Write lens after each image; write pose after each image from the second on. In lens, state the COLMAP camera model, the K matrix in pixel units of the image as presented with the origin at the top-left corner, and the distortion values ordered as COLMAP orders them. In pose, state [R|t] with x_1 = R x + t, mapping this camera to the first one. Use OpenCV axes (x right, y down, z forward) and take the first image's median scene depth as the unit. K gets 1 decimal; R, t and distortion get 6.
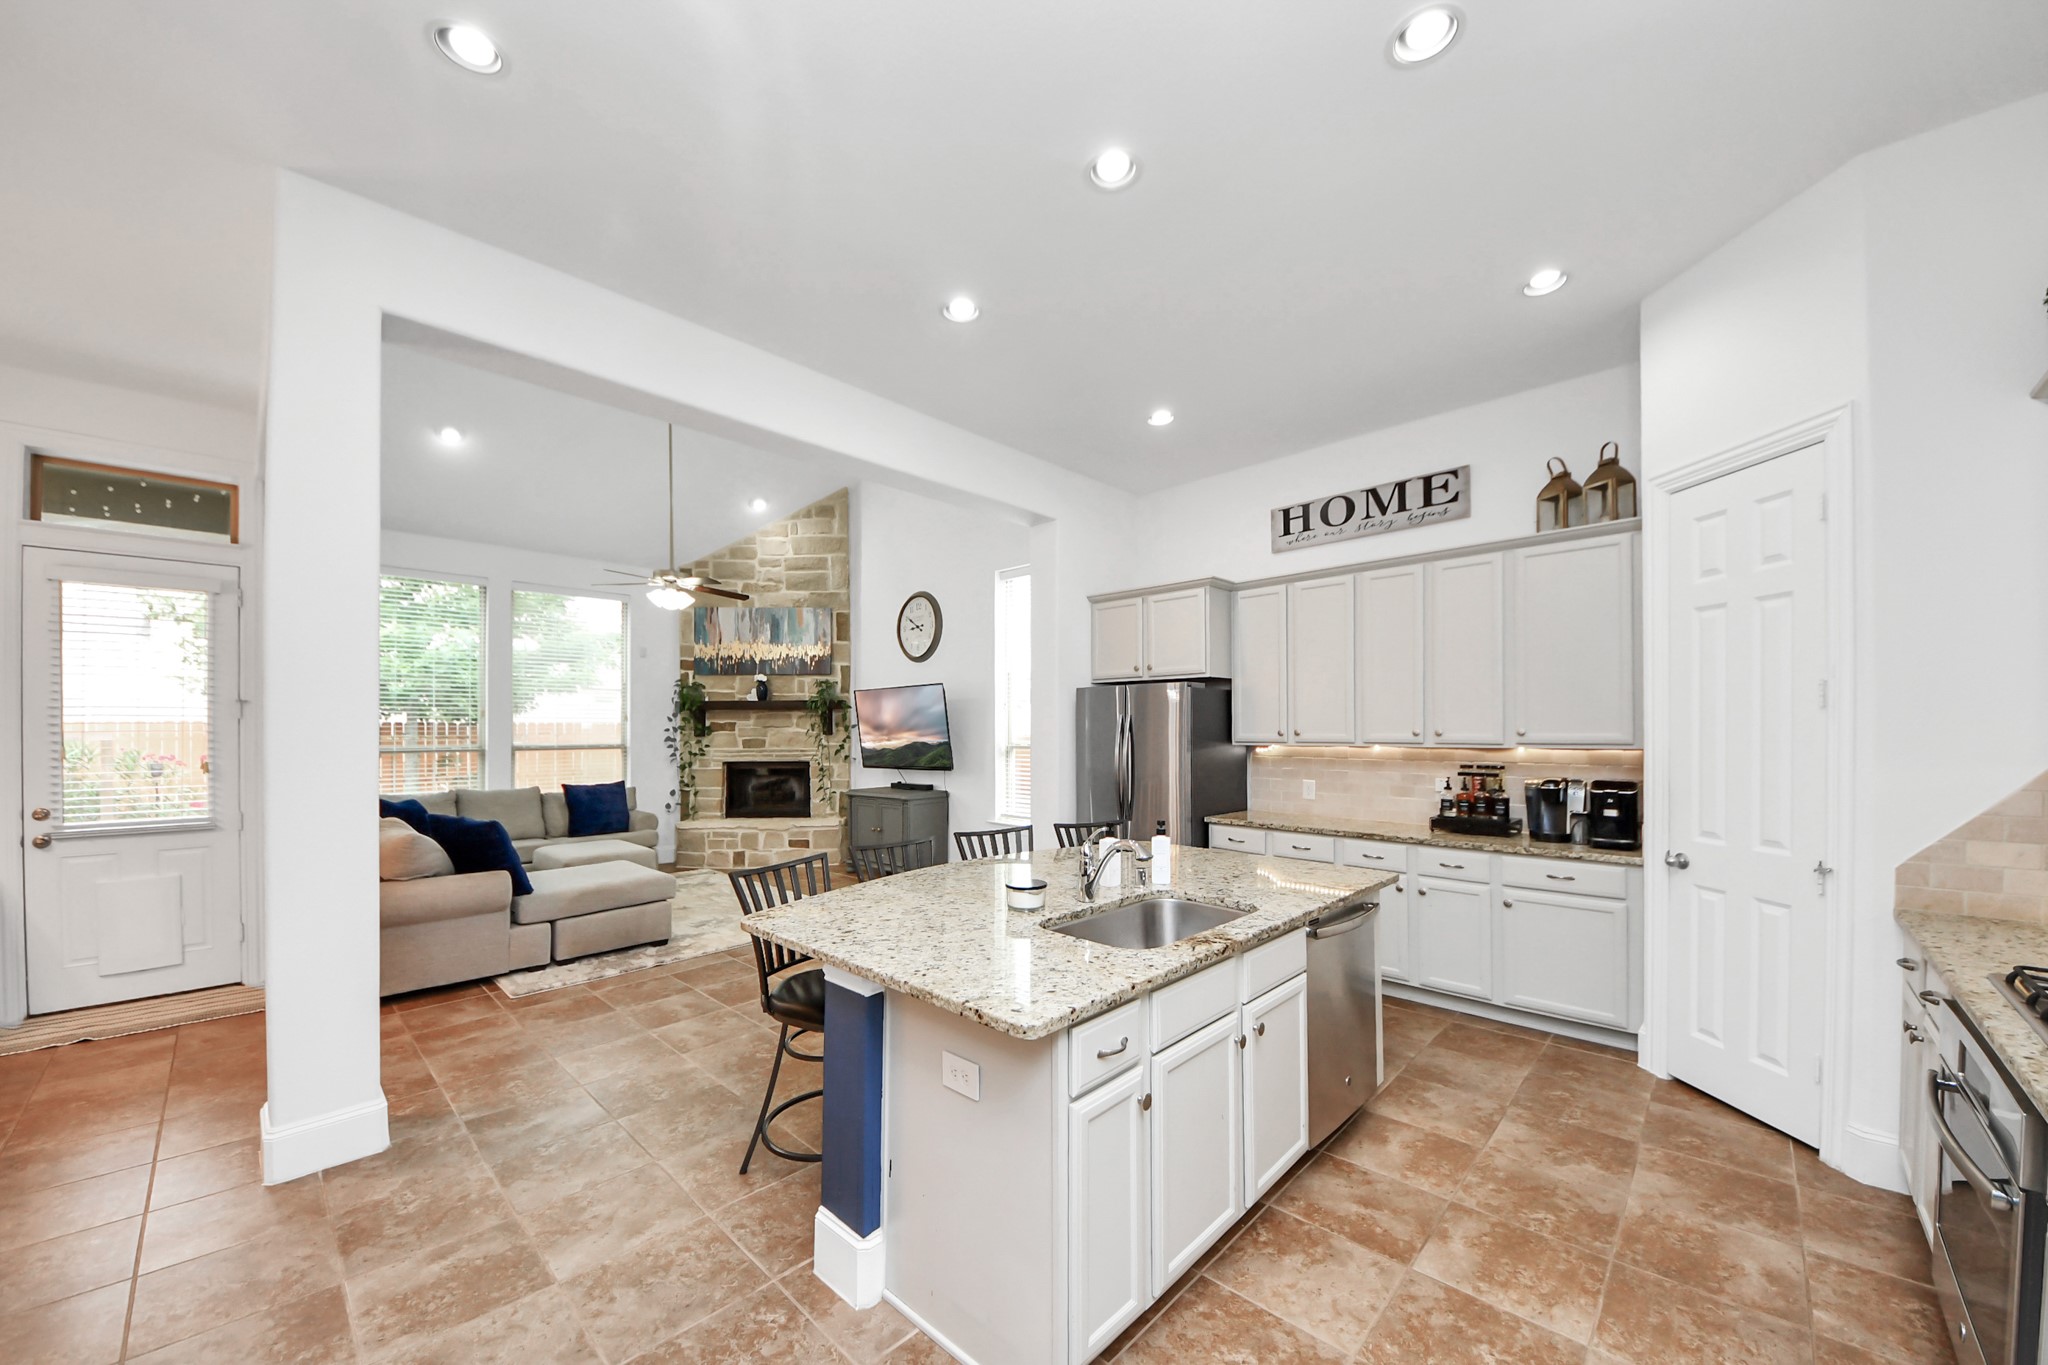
lens RADIAL K [[734.7, 0, 1033.1], [0, 734.7, 728.4], [0, 0, 1]] dist [0.009397, -0.008077]
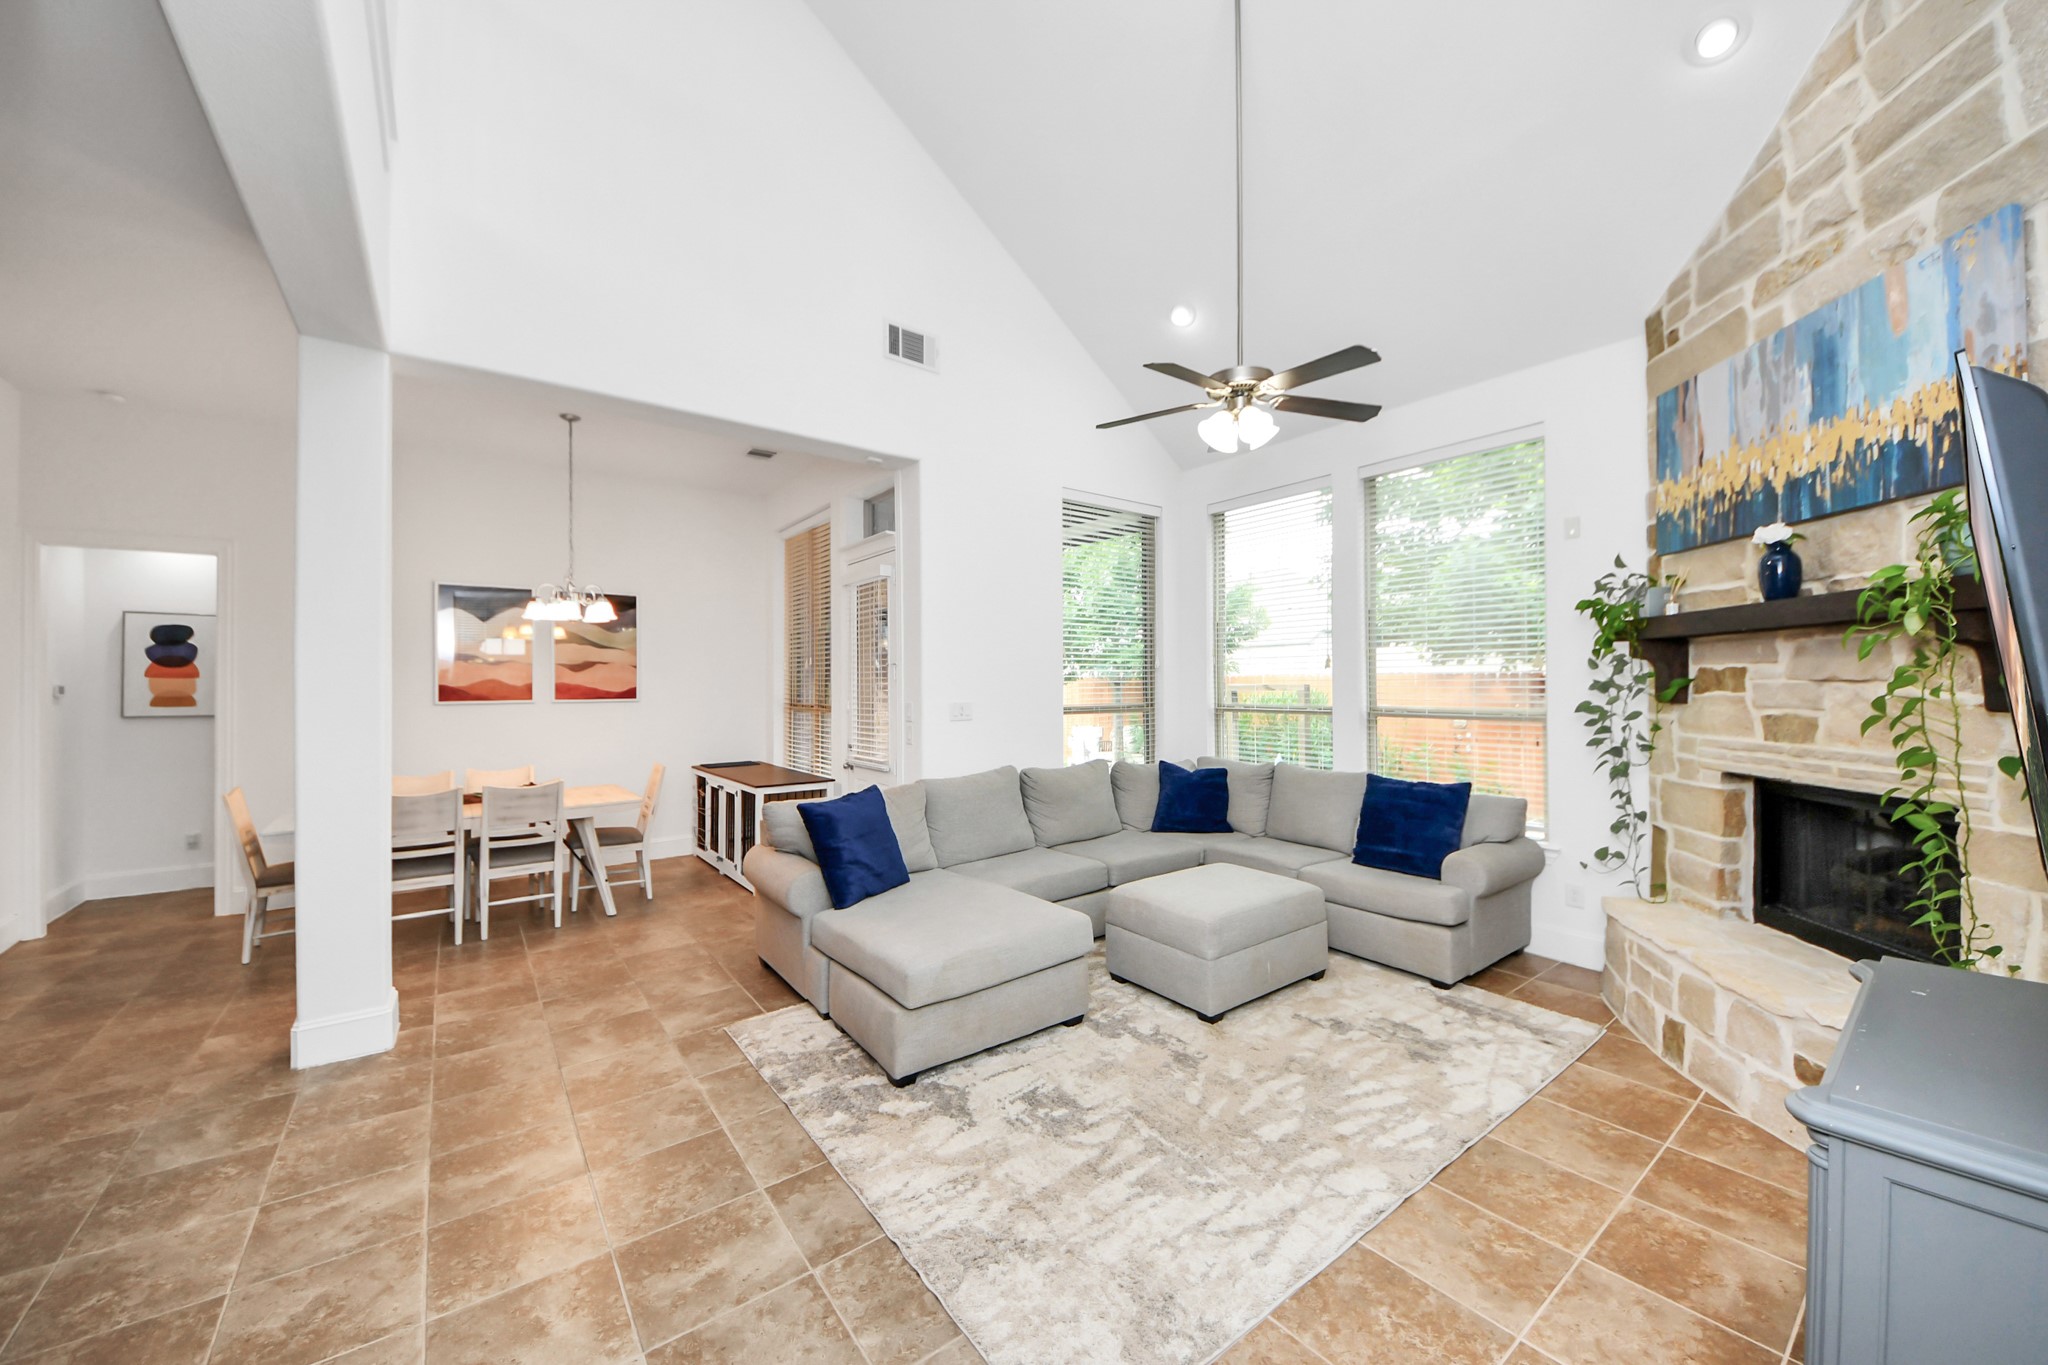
lens RADIAL K [[734.7, 0, 1027.0], [0, 734.7, 670.0], [0, 0, 1]] dist [0.009397, -0.008077]
pose [[-0.161355, -0.013999, -0.986797, 0.030469], [0.007290, 0.999855, -0.015377, -0.007282], [0.986870, -0.009674, -0.161230, 1.420219]]
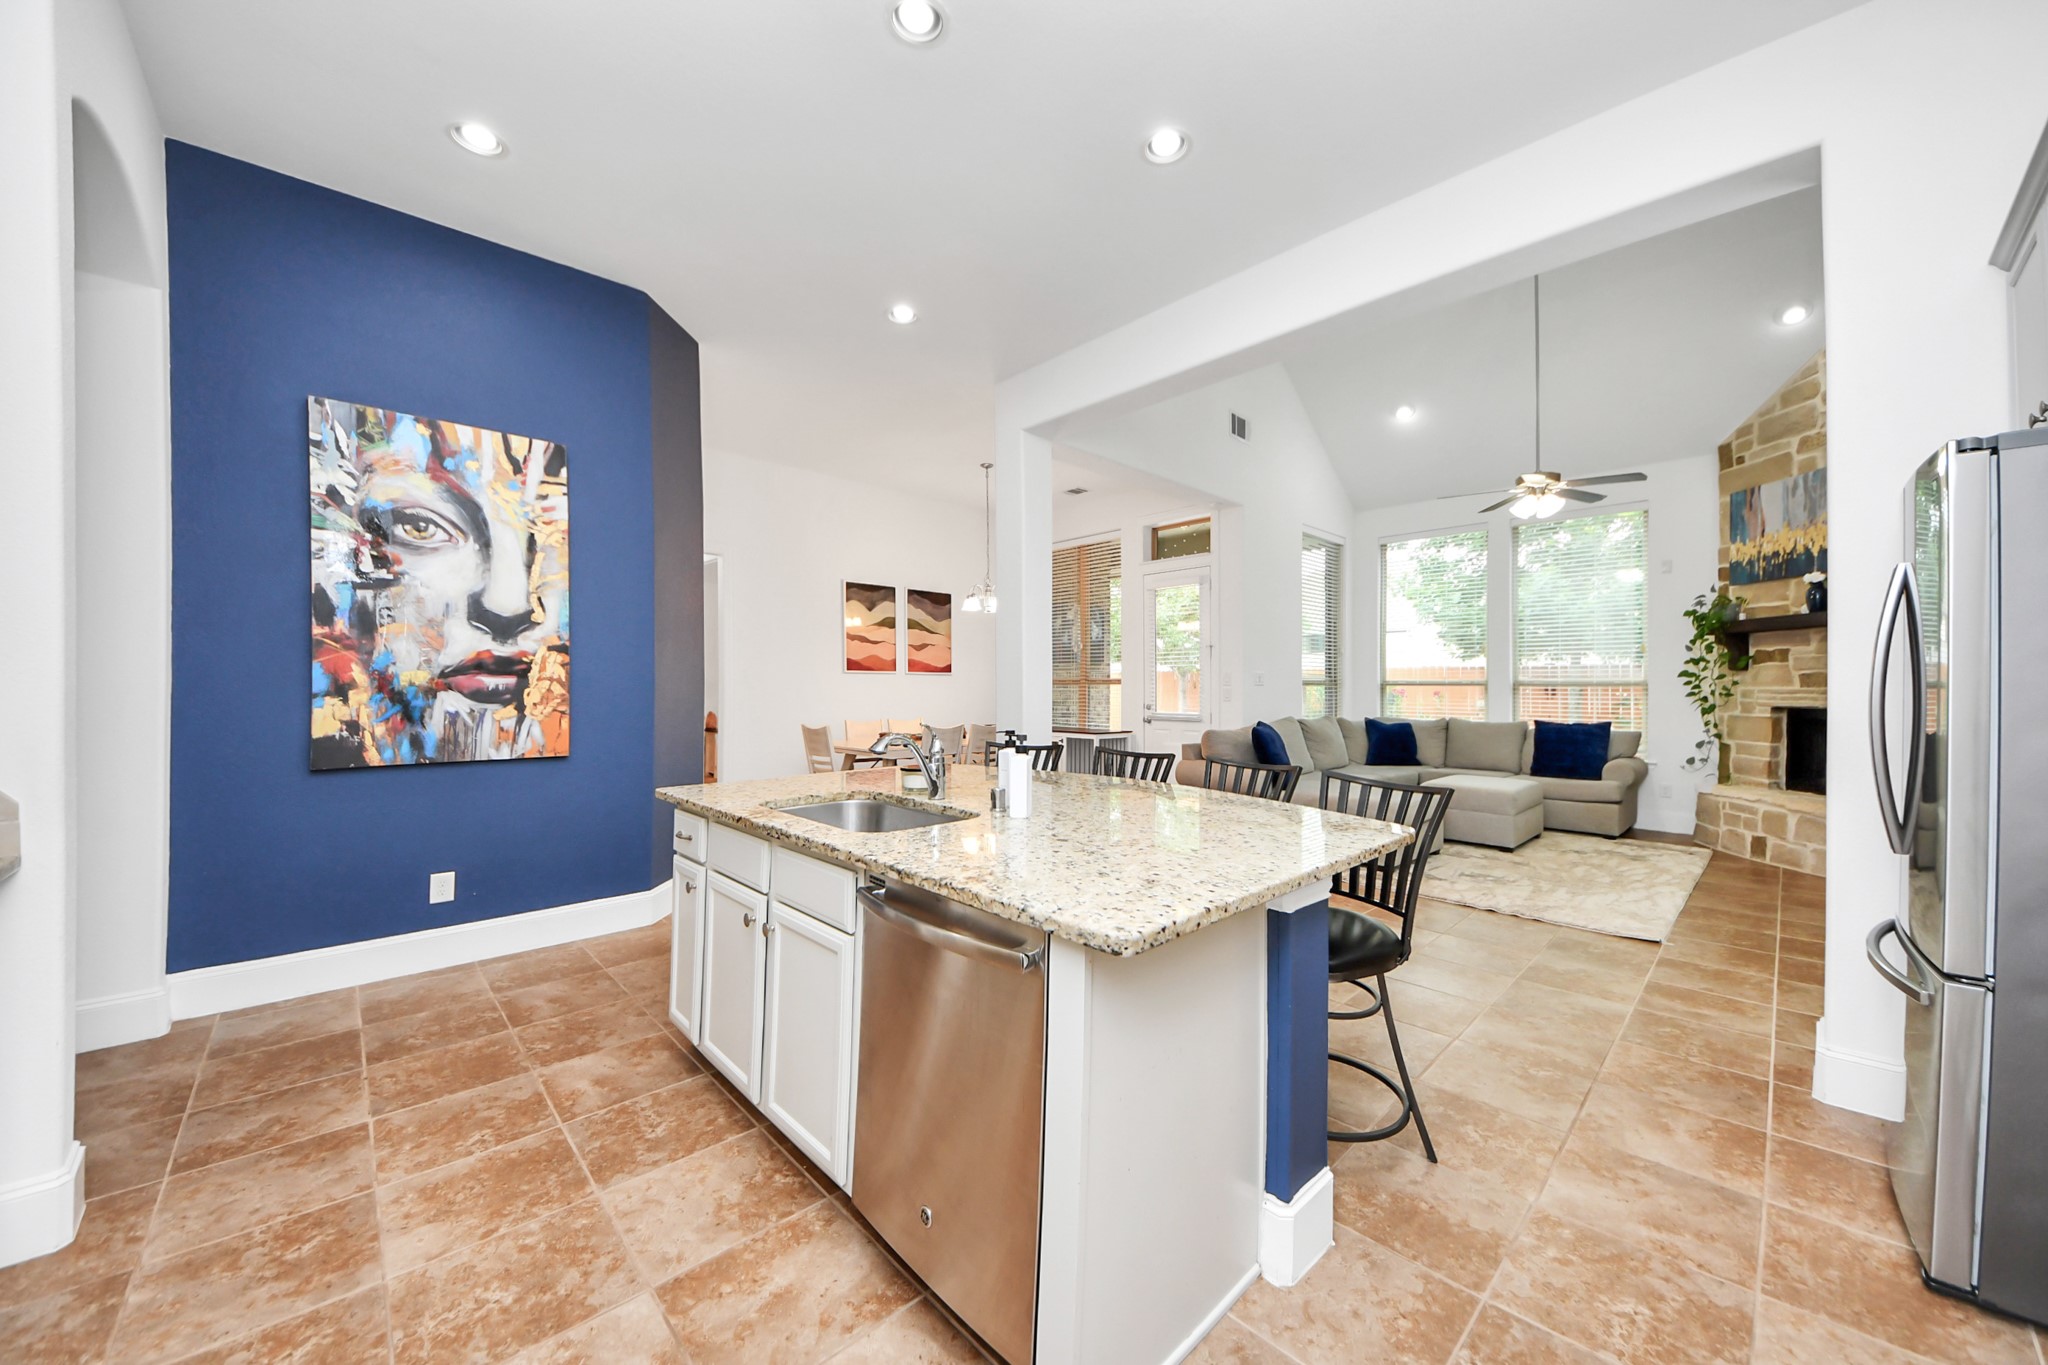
lens RADIAL K [[734.7, 0, 1033.9], [0, 734.7, 674.6], [0, 0, 1]] dist [0.009397, -0.008077]
pose [[-0.045787, -0.011512, -0.998885, 0.603044], [-0.000656, 0.999934, -0.011494, 0.048347], [0.998951, 0.000129, -0.045791, 0.684379]]
